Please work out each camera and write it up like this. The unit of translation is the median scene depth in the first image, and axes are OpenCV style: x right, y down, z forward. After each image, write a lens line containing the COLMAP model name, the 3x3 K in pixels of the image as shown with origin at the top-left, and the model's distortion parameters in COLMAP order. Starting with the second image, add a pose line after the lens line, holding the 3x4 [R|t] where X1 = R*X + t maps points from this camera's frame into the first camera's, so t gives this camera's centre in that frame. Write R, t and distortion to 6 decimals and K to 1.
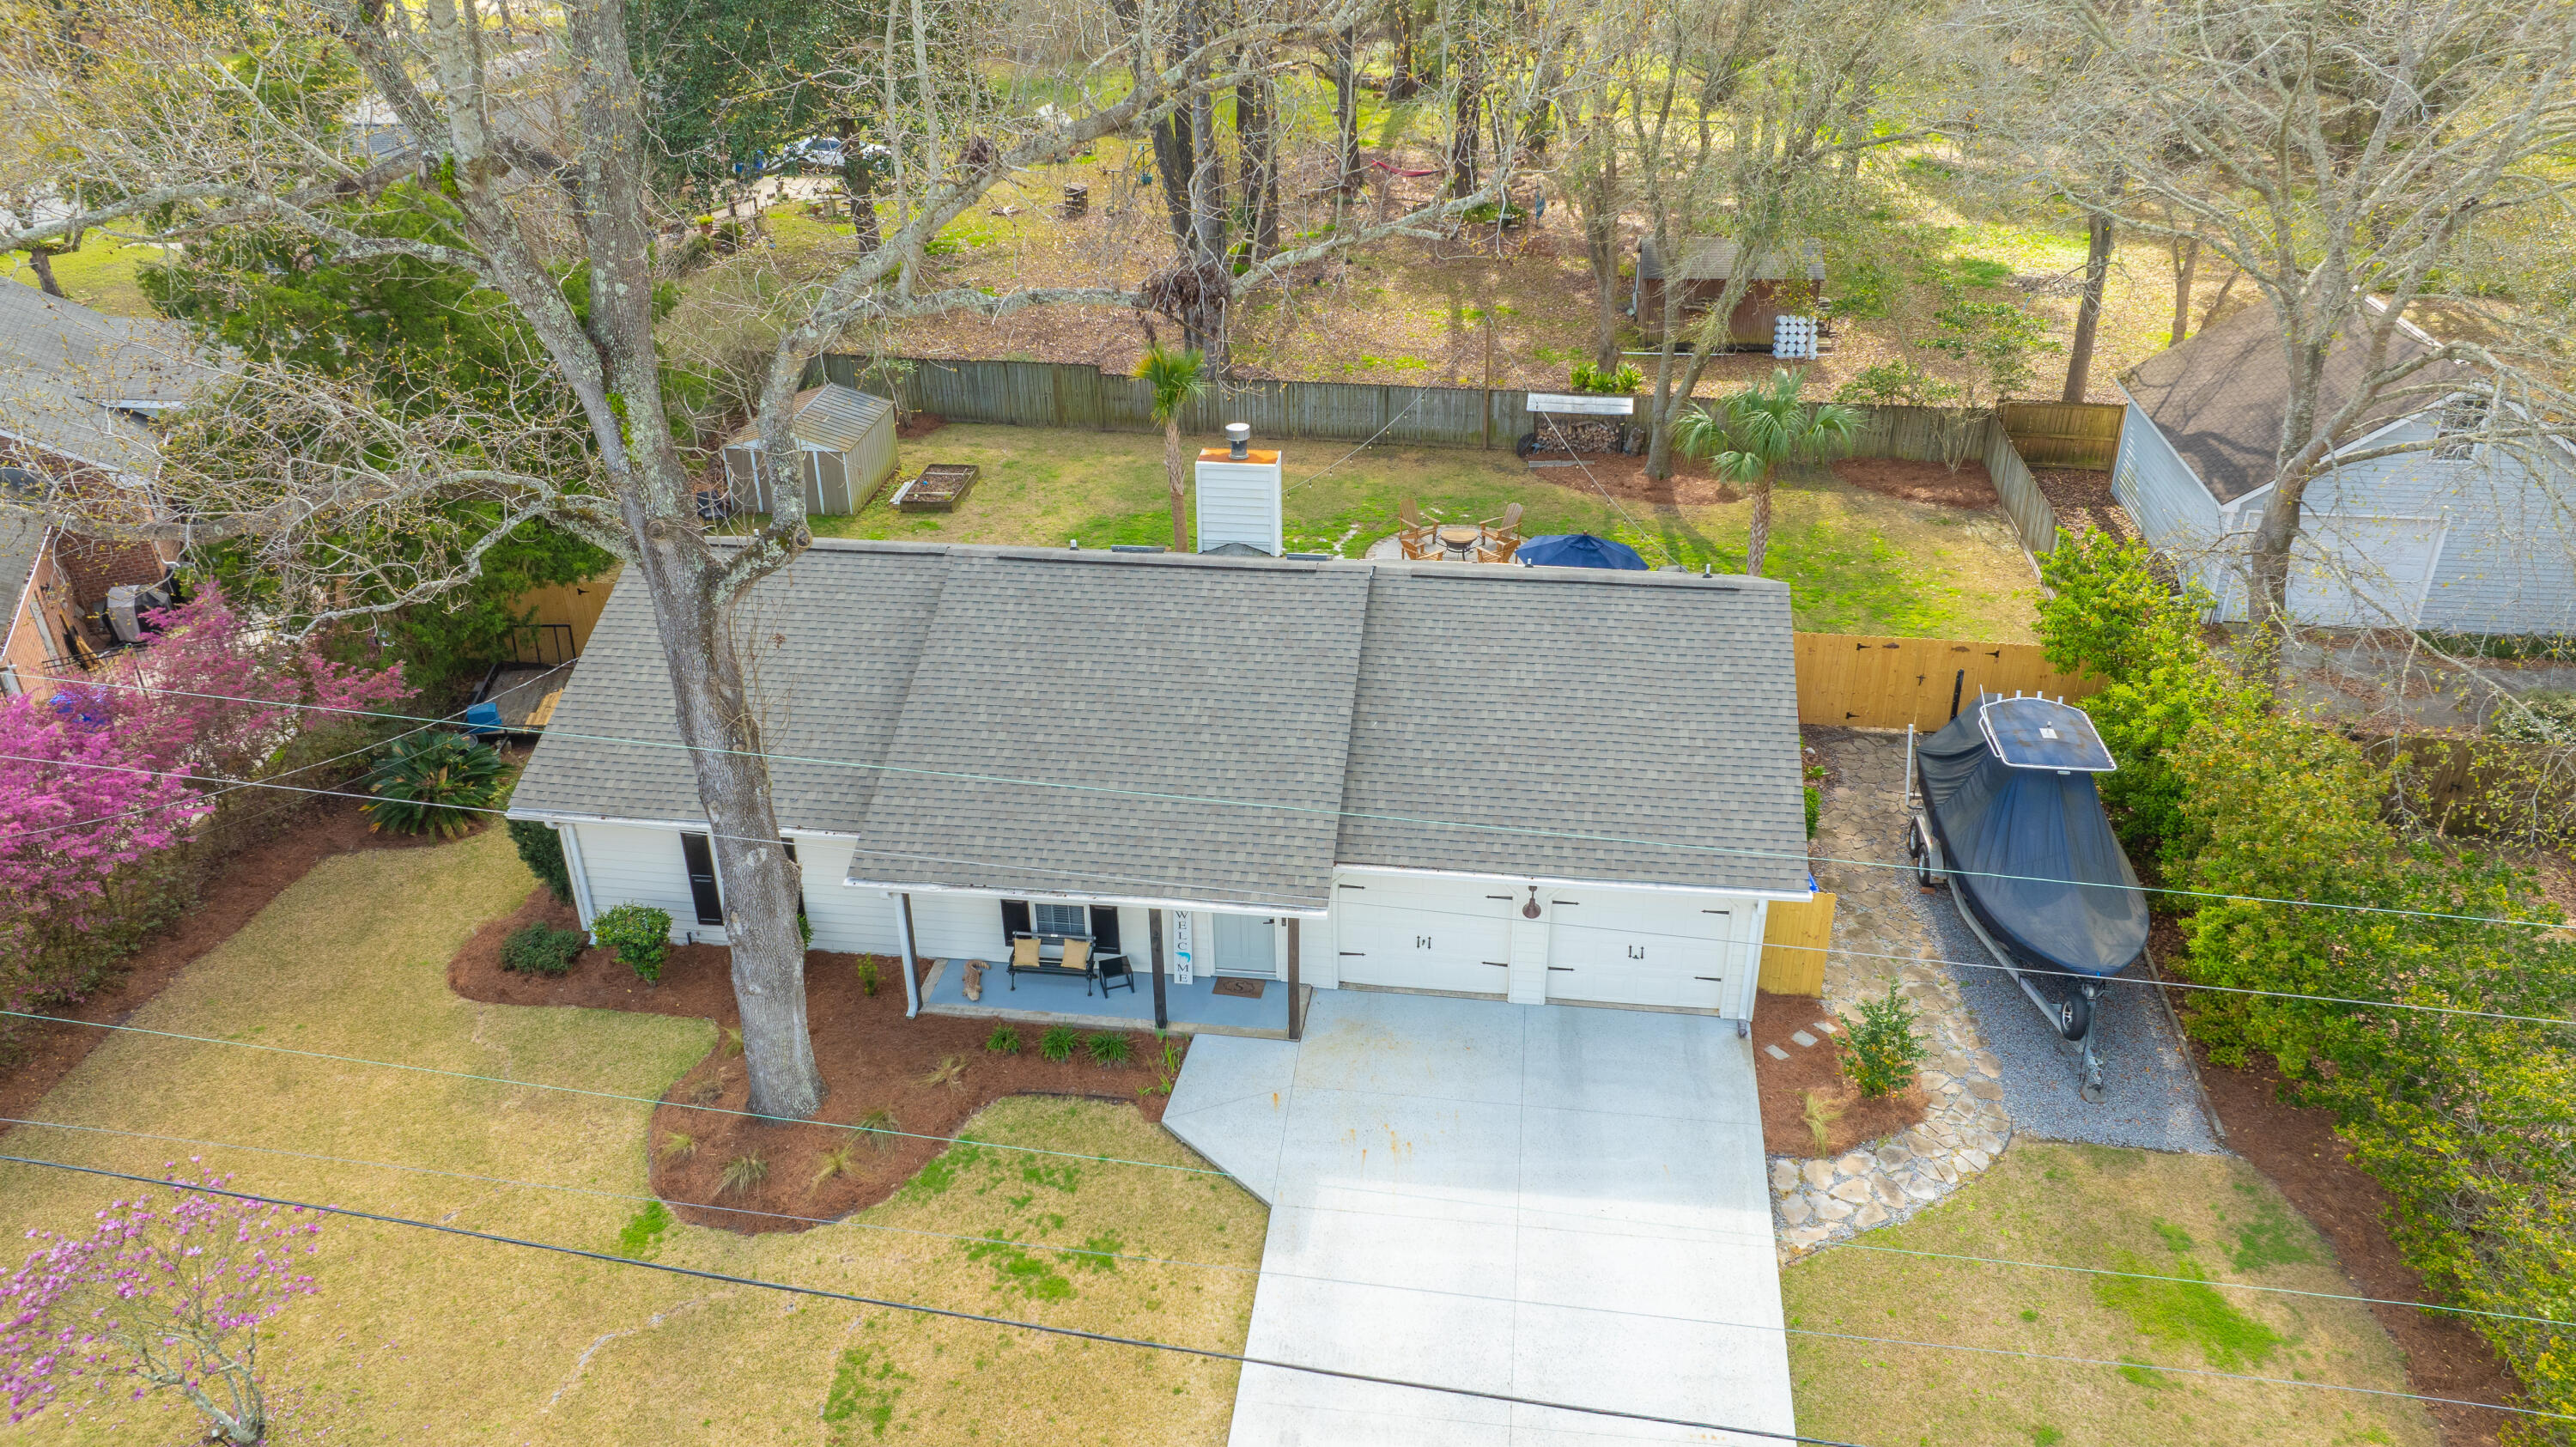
lens RADIAL K [[1811.2, 0, 1292.4], [0, 1811.2, 715.8], [0, 0, 1]] dist [-0.036862, 0.037225]
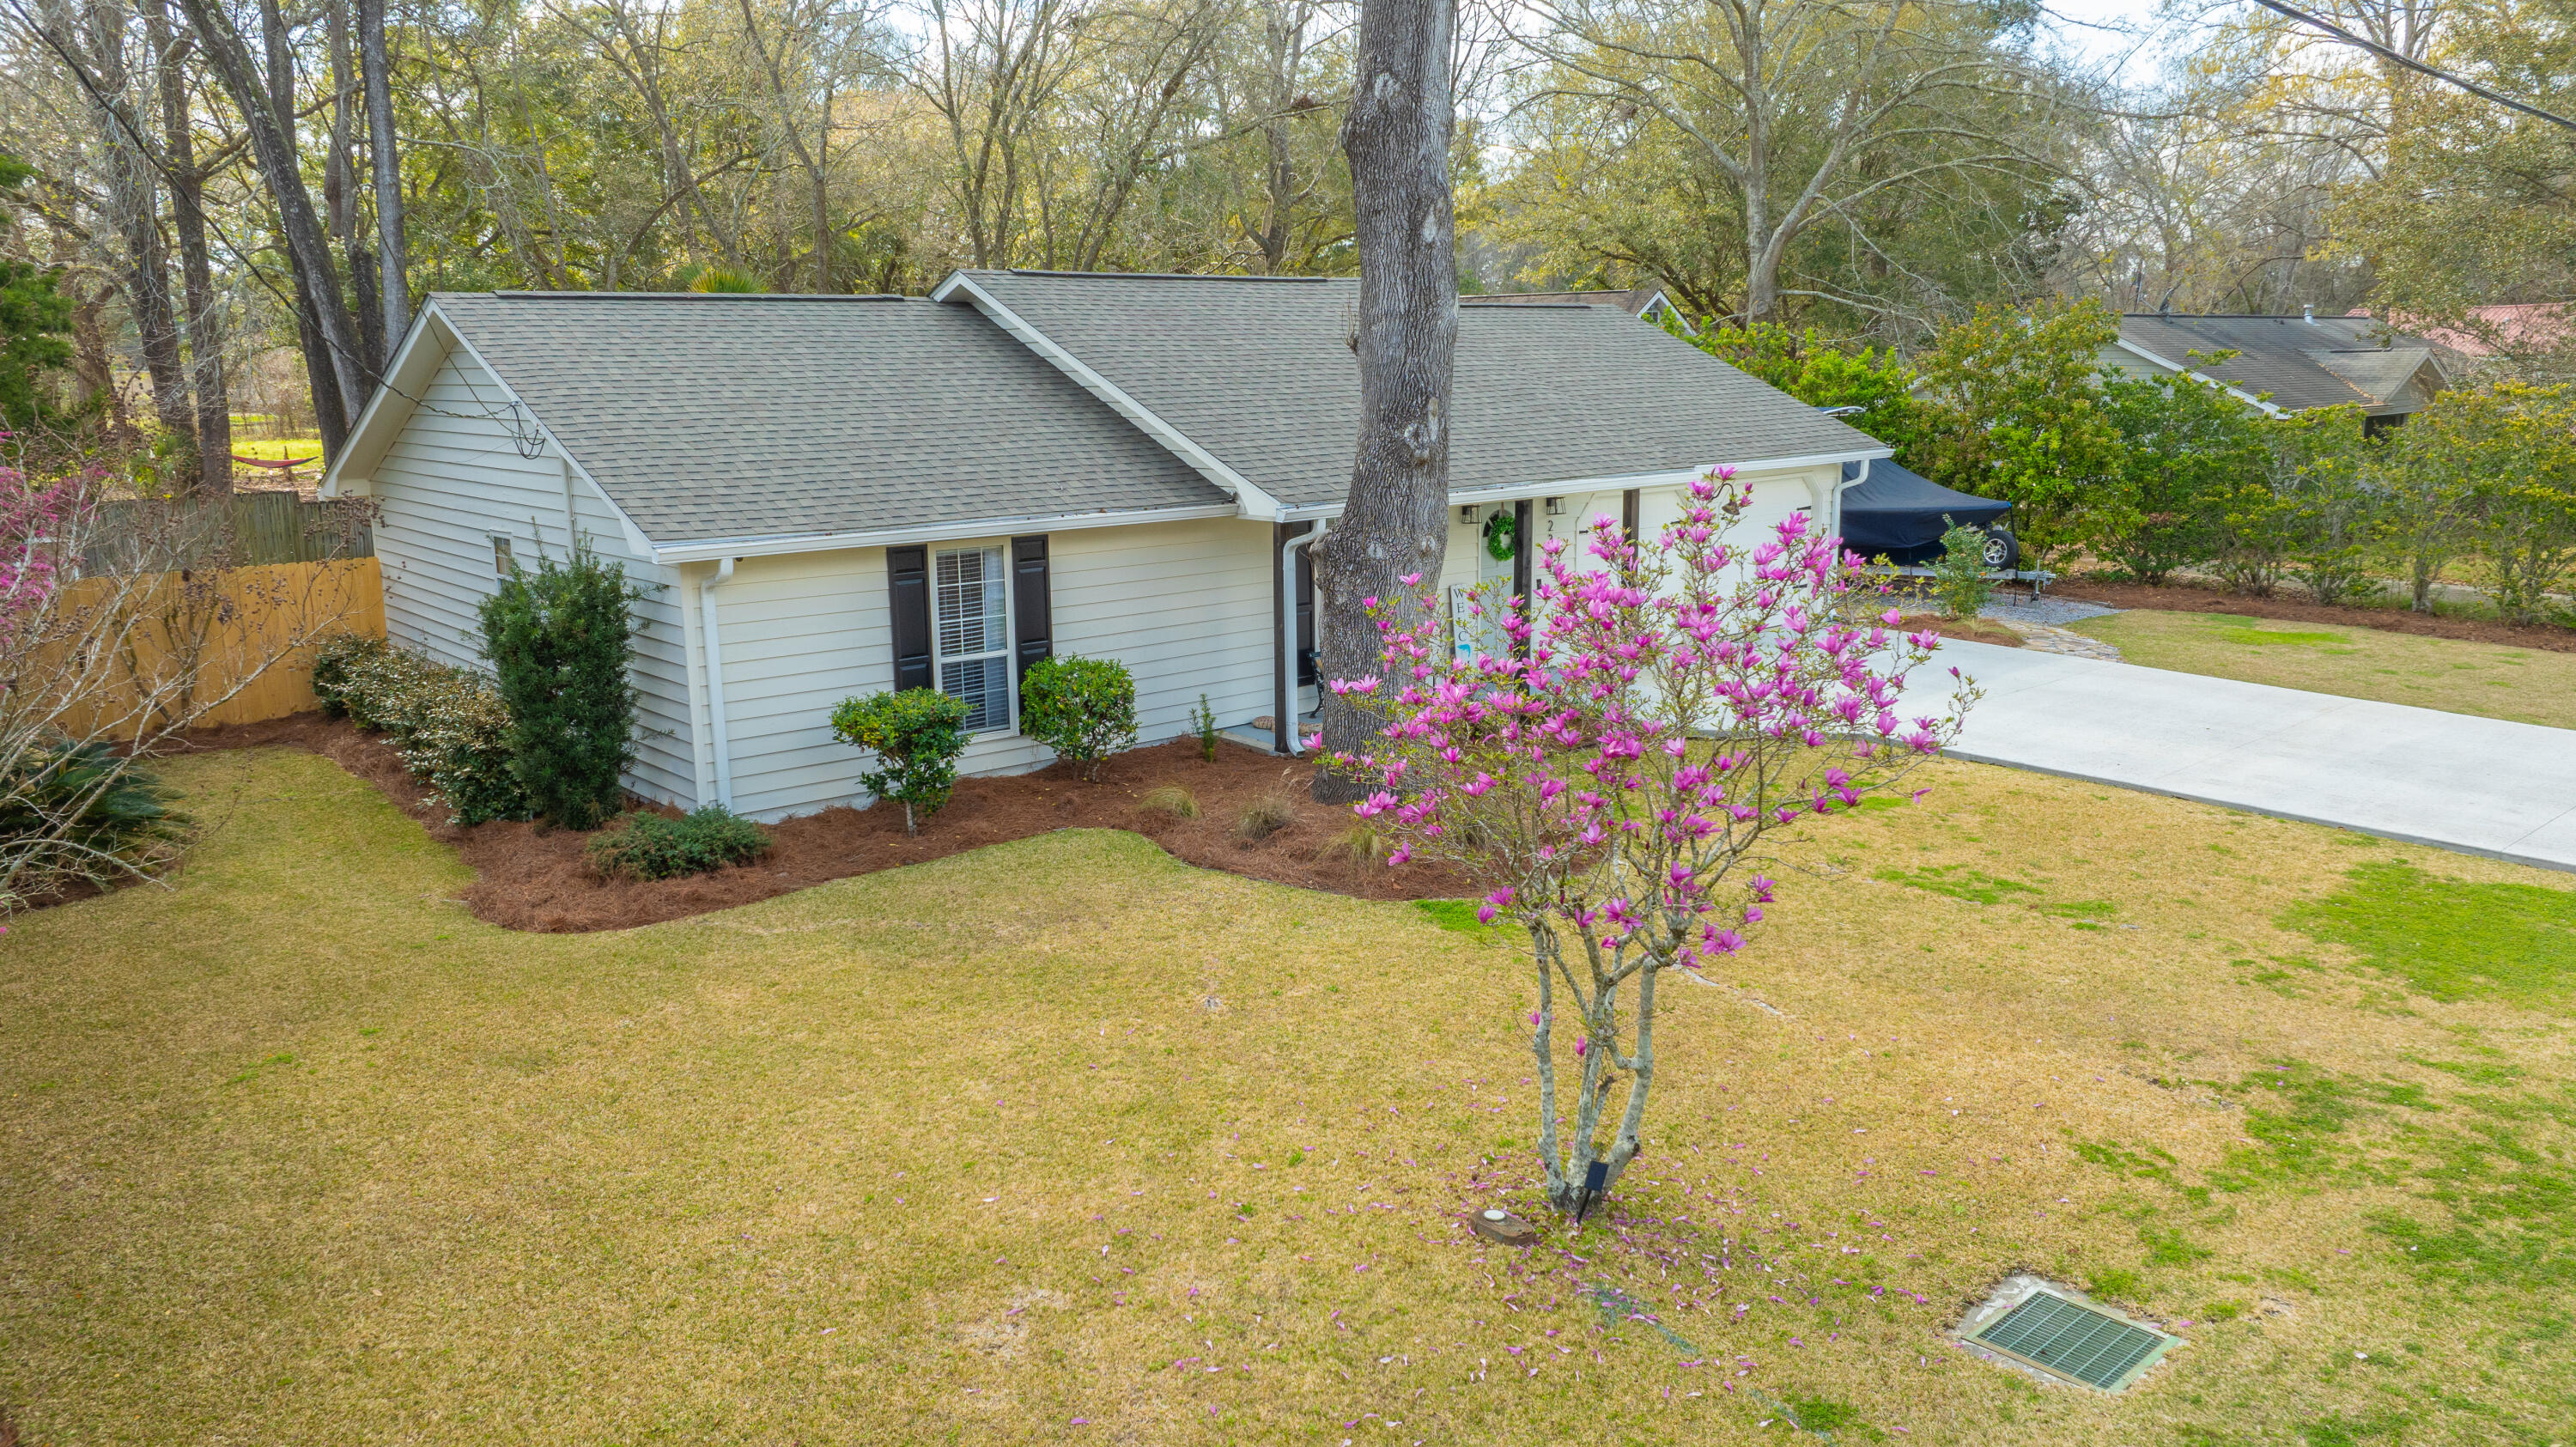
lens RADIAL K [[1811.2, 0, 1295.1], [0, 1811.2, 718.1], [0, 0, 1]] dist [-0.036862, 0.037225]
pose [[0.652091, -0.146083, 0.743933, -0.758138], [0.360687, 0.922874, -0.134938, 0.255994], [-0.666845, 0.356319, 0.654488, 0.552489]]
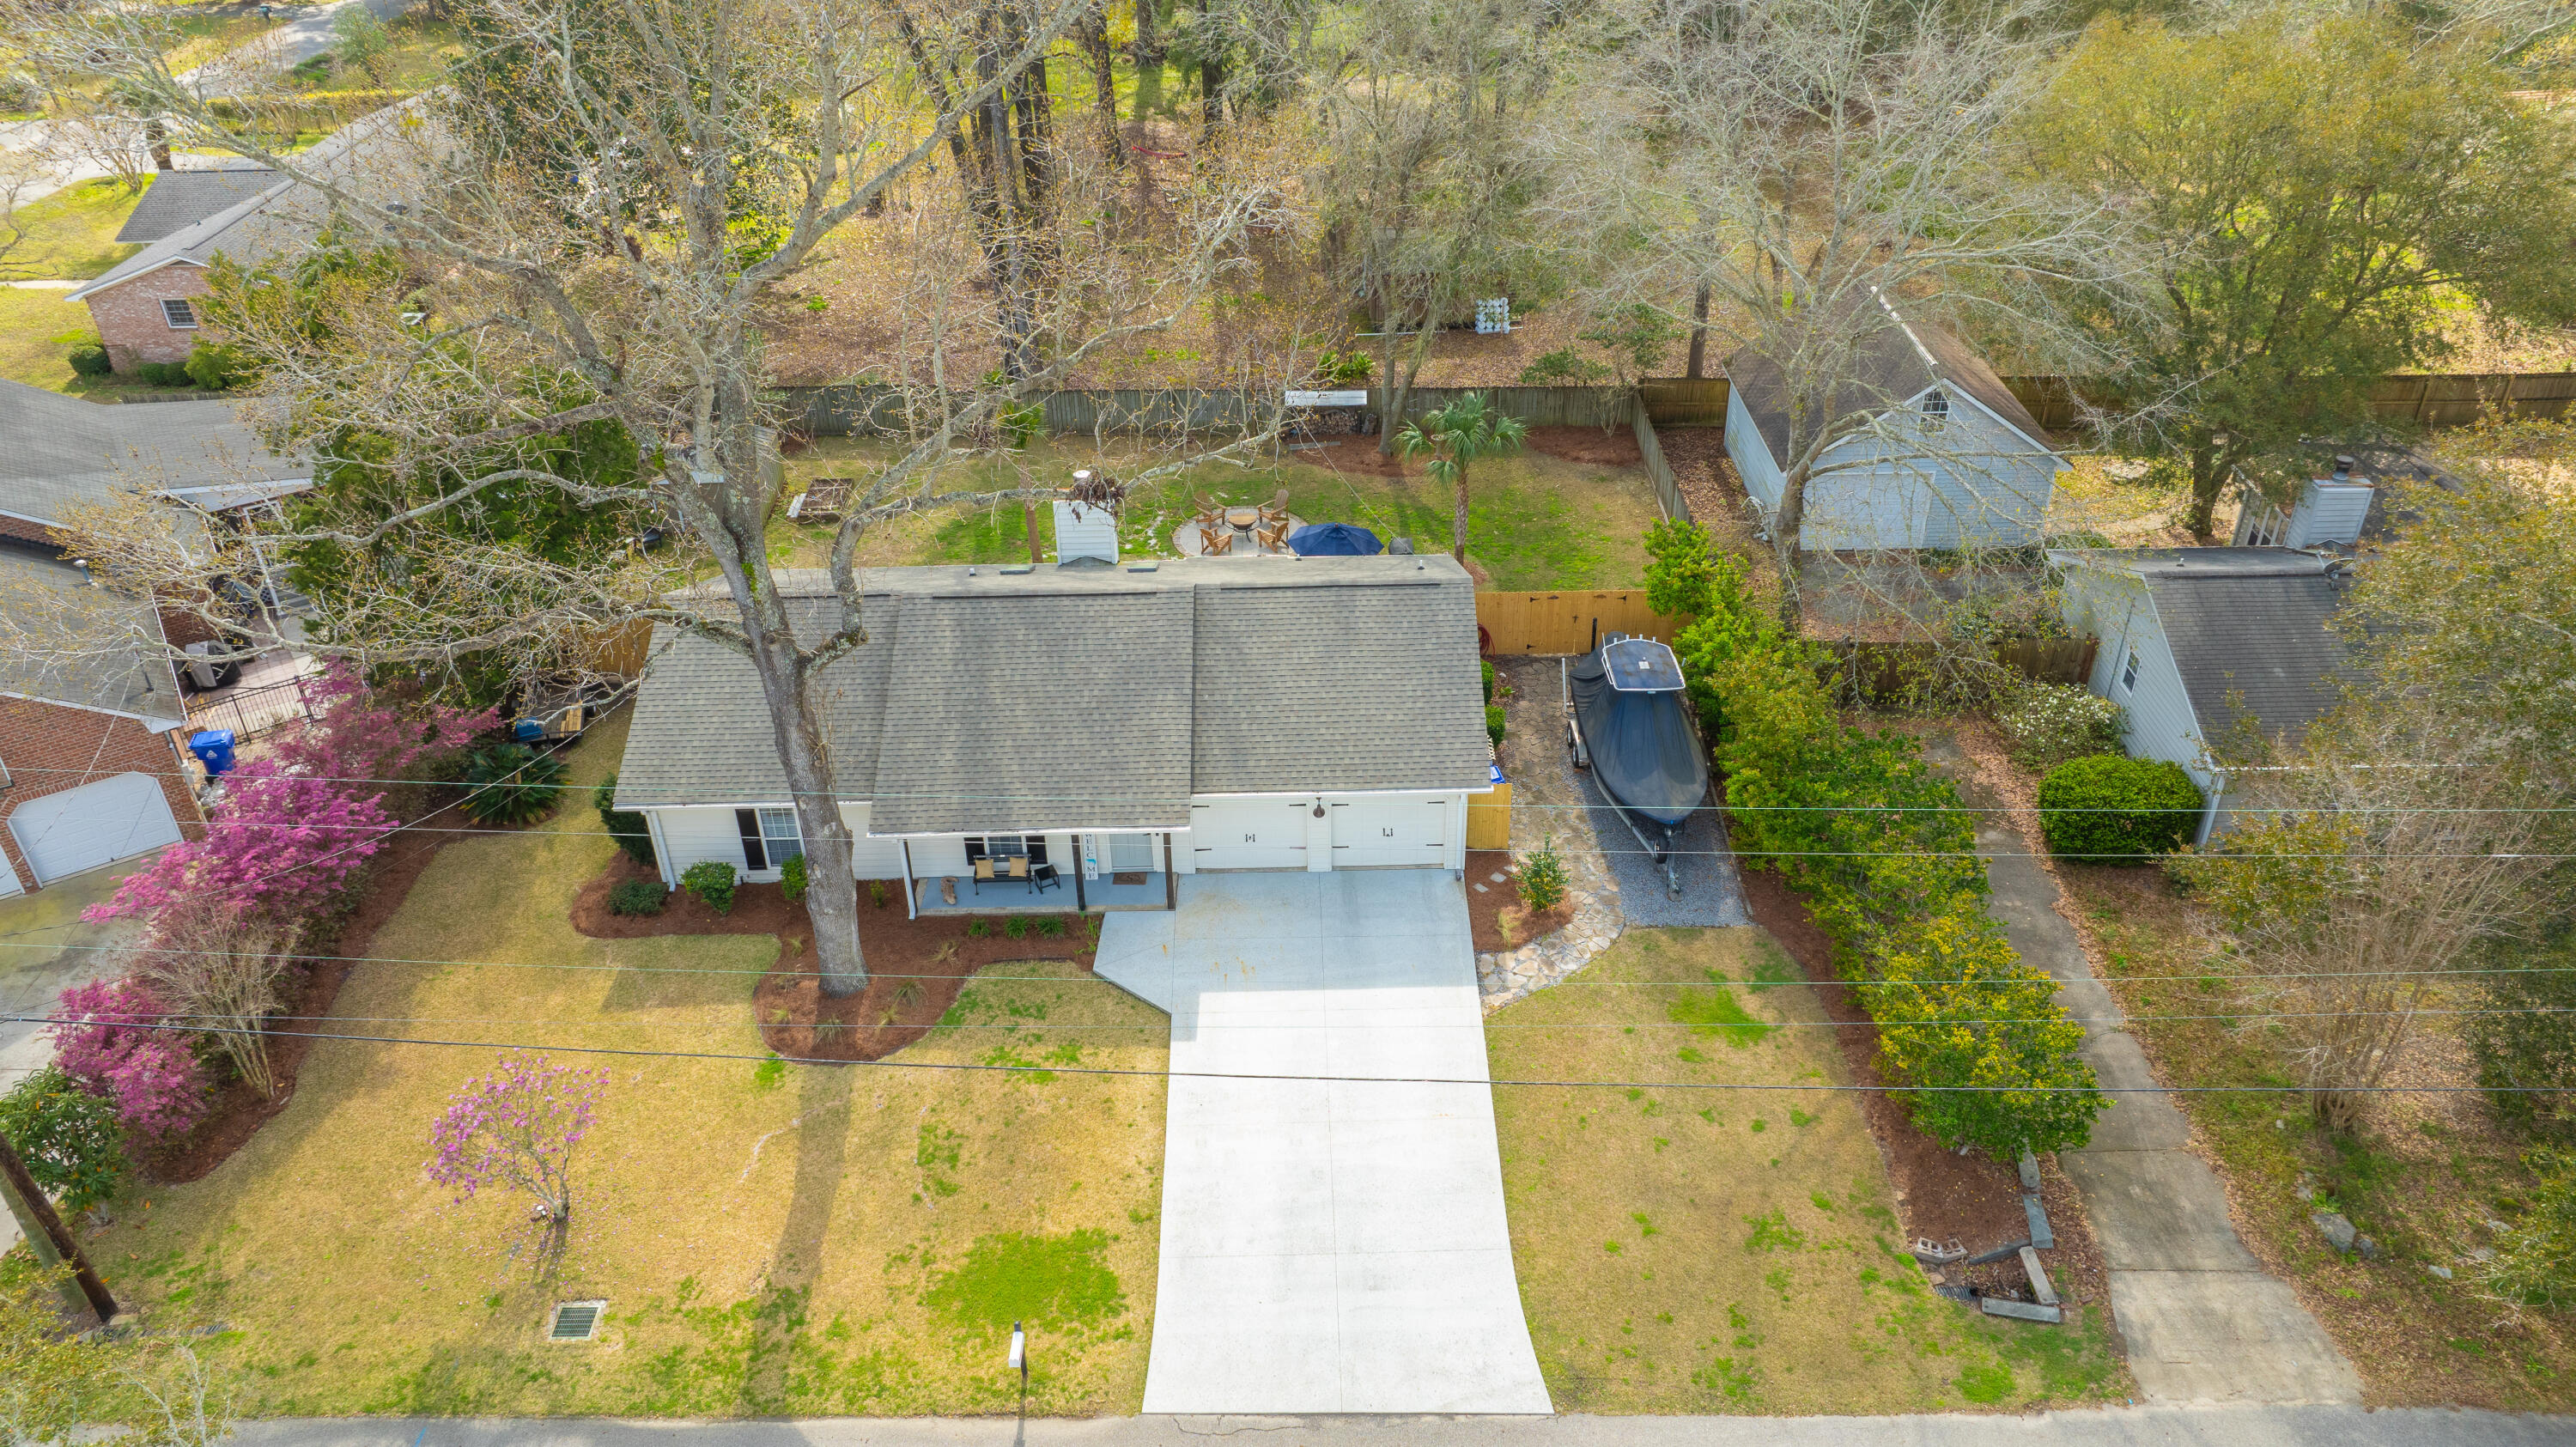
lens RADIAL K [[1811.2, 0, 1294.4], [0, 1811.2, 715.0], [0, 0, 1]] dist [-0.036862, 0.037225]
pose [[0.989082, -0.082908, 0.121830, -0.069254], [0.073094, 0.993870, 0.082939, -0.103860], [-0.127960, -0.073129, 0.989080, -0.516147]]
